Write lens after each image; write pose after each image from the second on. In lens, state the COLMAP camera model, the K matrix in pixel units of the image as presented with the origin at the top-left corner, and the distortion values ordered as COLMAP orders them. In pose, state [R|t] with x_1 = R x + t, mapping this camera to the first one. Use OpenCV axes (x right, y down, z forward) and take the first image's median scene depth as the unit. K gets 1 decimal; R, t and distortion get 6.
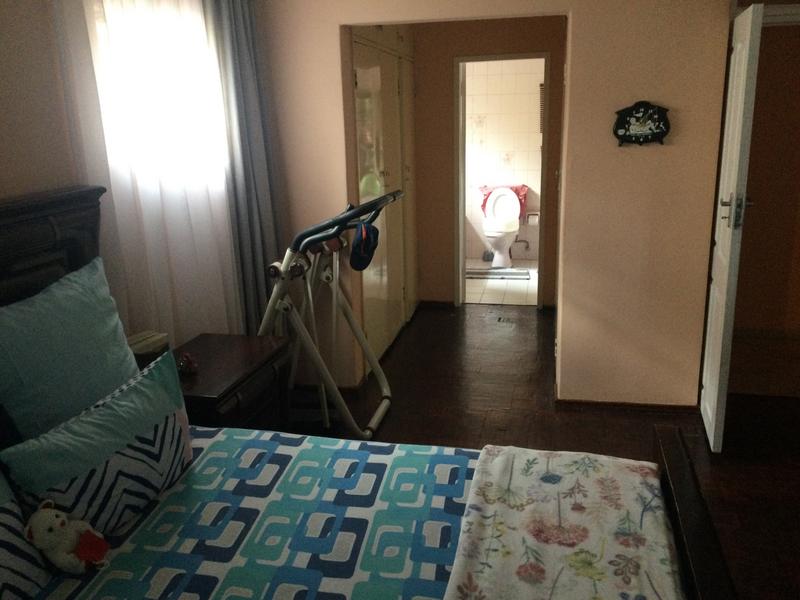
lens RADIAL K [[727.8, 0, 400.0], [0, 727.8, 300.0], [0, 0, 1]] dist [0.115625, -0.182146]
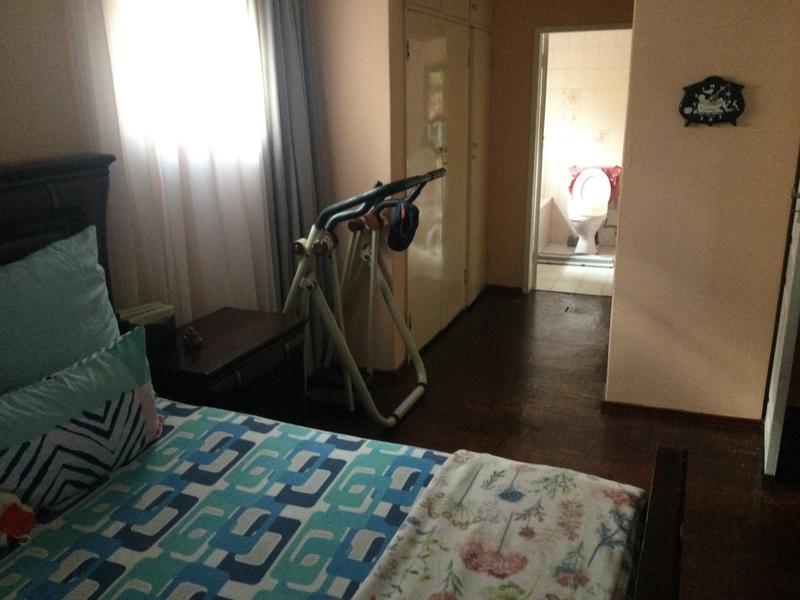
lens RADIAL K [[727.8, 0, 400.0], [0, 727.8, 300.0], [0, 0, 1]] dist [0.115625, -0.182146]
pose [[0.986434, 0.059491, -0.152999, 0.172963], [-0.054678, 0.997874, 0.035478, -0.018126], [0.154784, -0.026631, 0.987589, 0.086565]]
